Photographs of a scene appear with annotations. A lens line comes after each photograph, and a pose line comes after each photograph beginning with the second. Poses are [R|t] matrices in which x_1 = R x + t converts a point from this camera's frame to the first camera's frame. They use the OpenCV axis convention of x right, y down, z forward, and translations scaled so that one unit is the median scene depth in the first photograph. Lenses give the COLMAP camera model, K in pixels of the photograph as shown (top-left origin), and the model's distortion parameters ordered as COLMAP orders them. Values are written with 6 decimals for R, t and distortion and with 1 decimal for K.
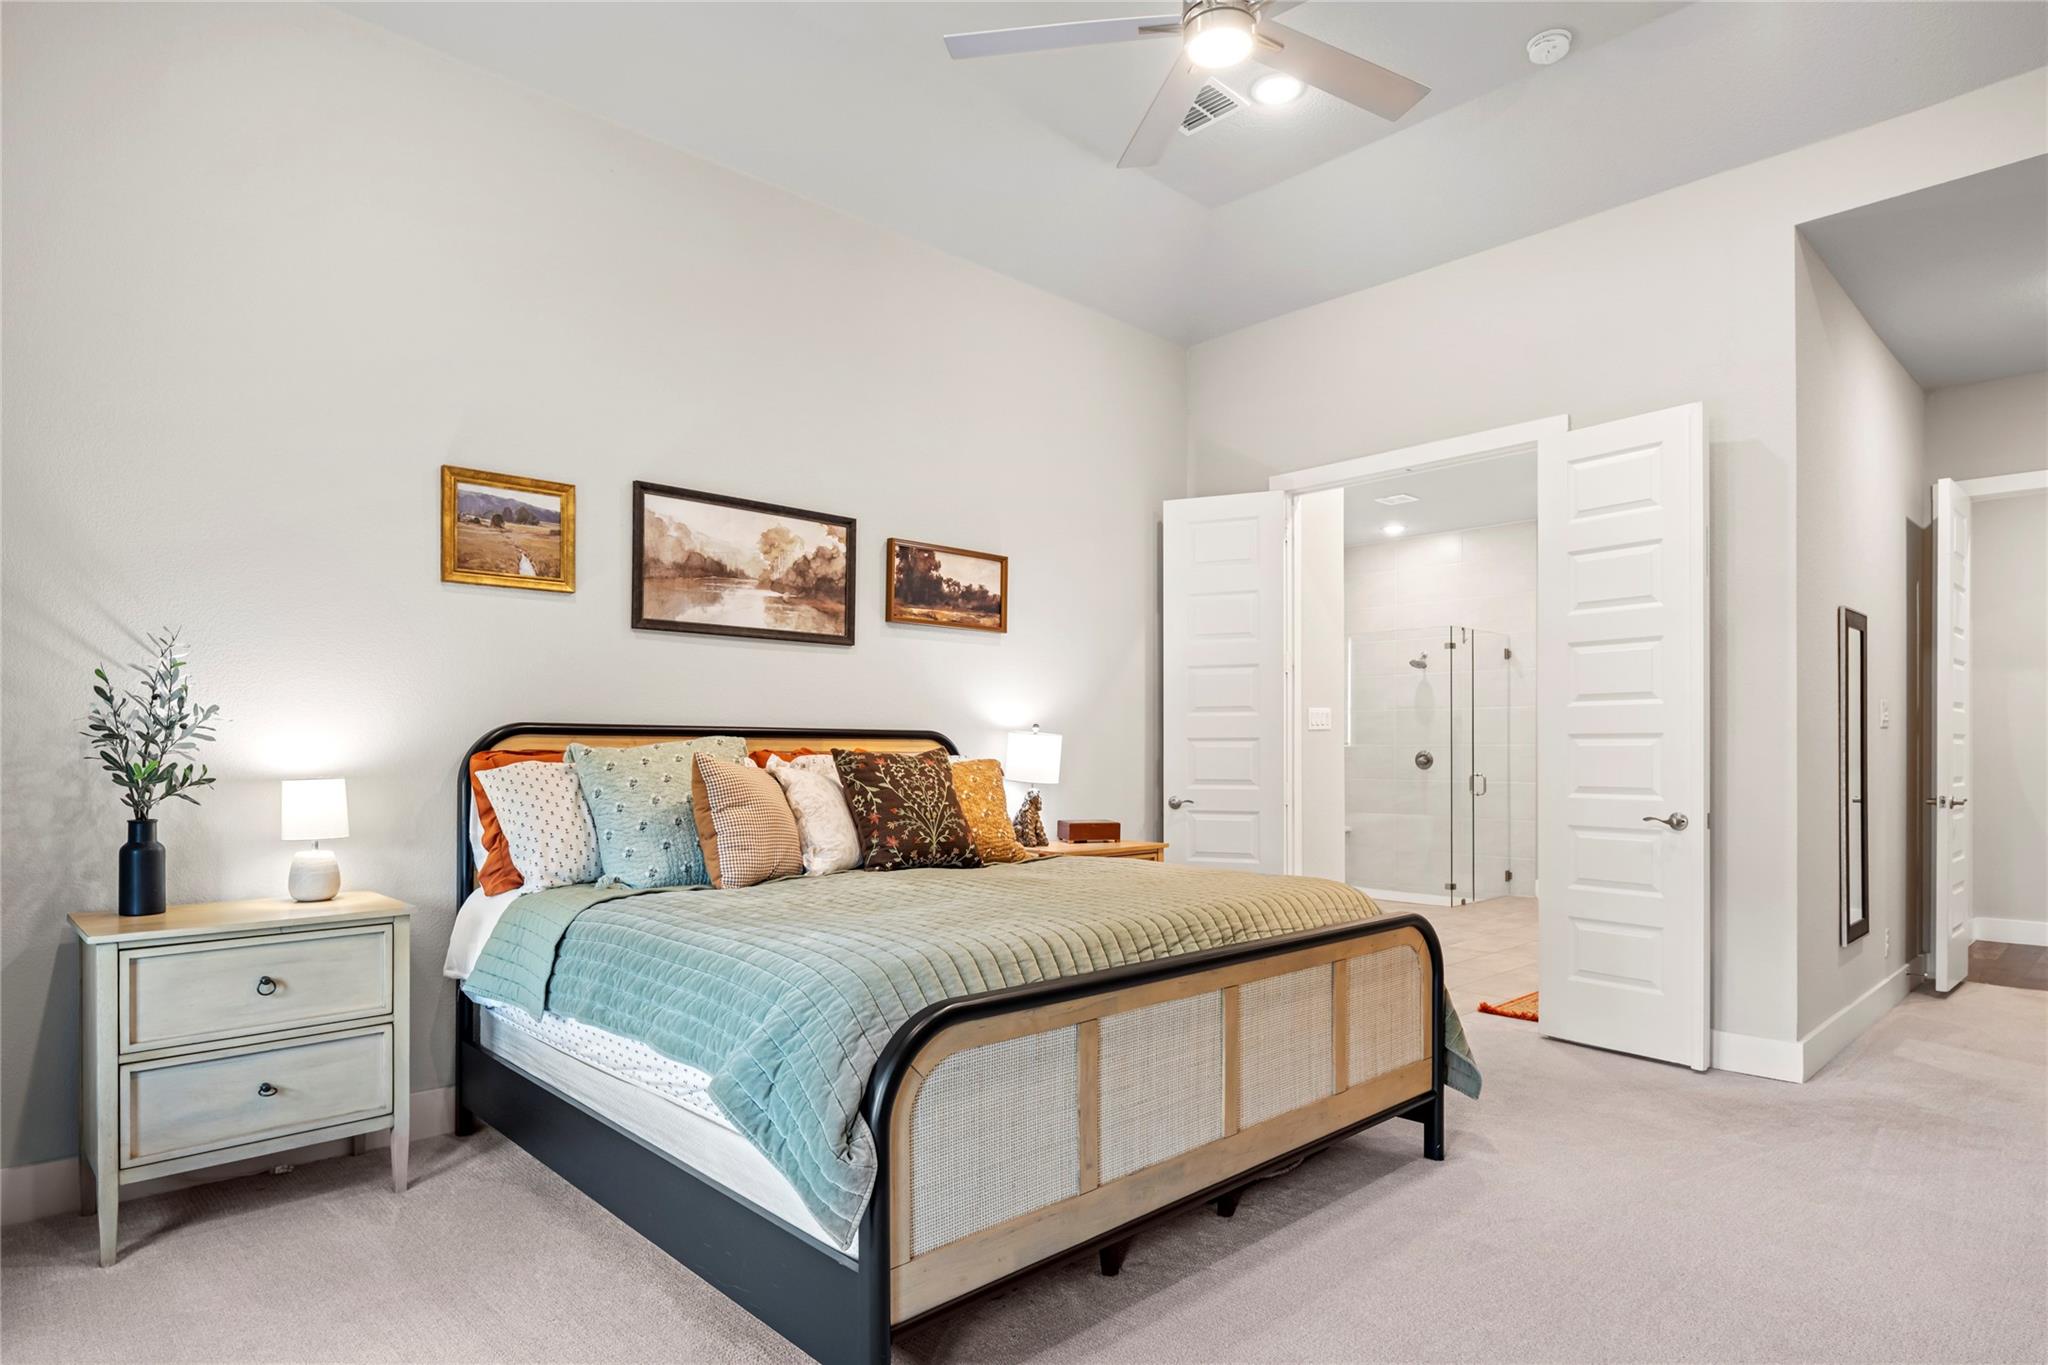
lens RADIAL K [[1113.0, 0, 1017.5], [0, 1113.0, 746.4], [0, 0, 1]] dist [-0.005254, -0.000758]
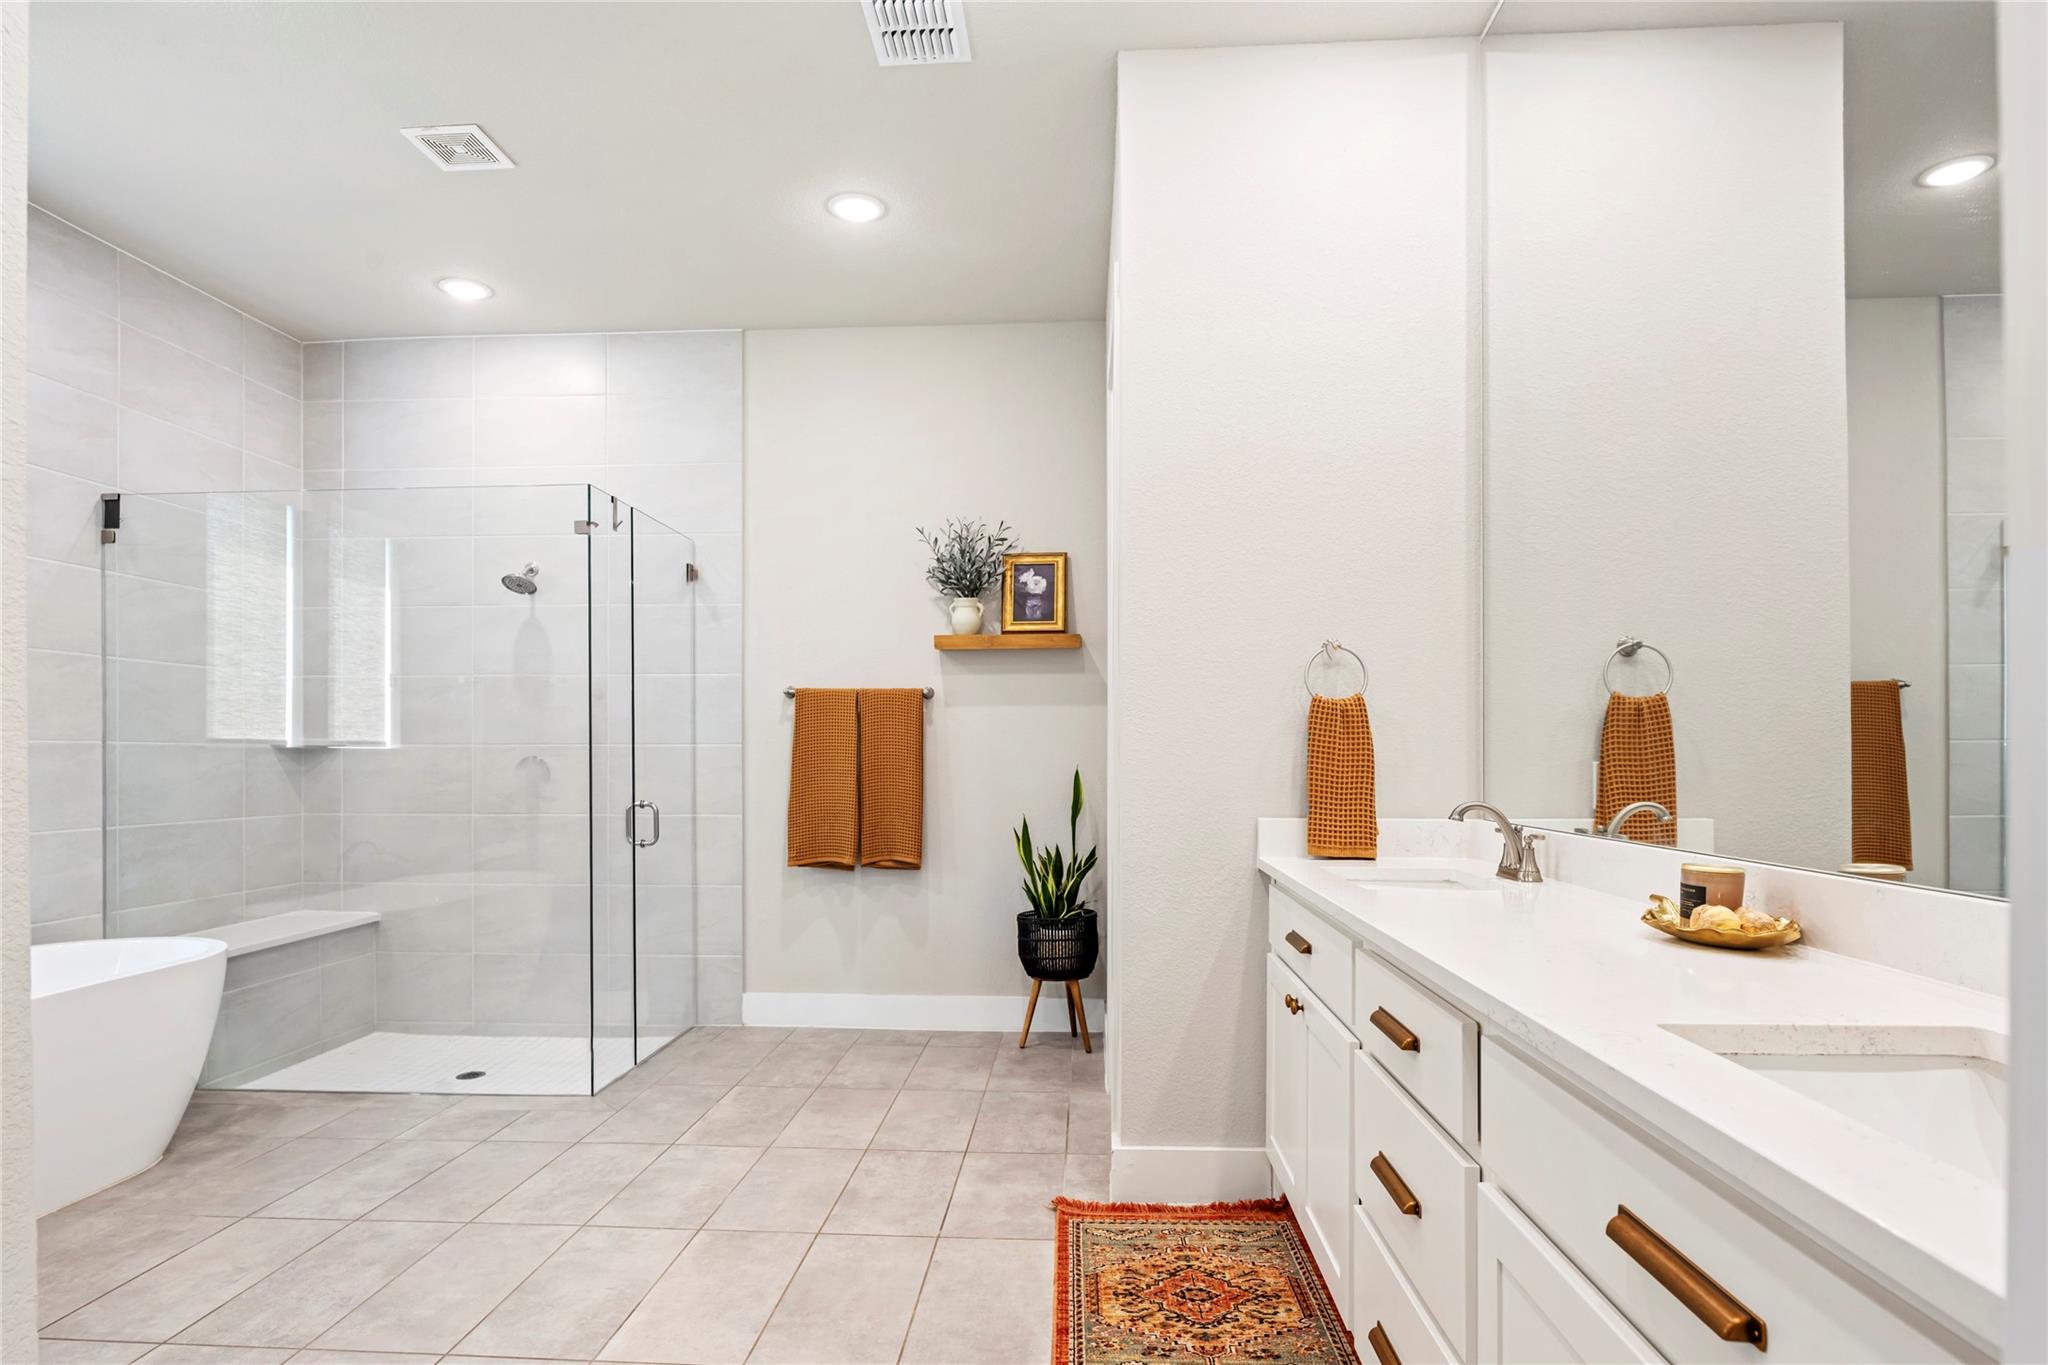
lens RADIAL K [[1113.0, 0, 1022.0], [0, 1113.0, 752.6], [0, 0, 1]] dist [-0.005254, -0.000758]
pose [[0.727241, -0.001496, 0.686380, 0.190373], [0.001440, 0.999999, 0.000655, 0.002654], [-0.686381, 0.000512, 0.727242, 0.504713]]
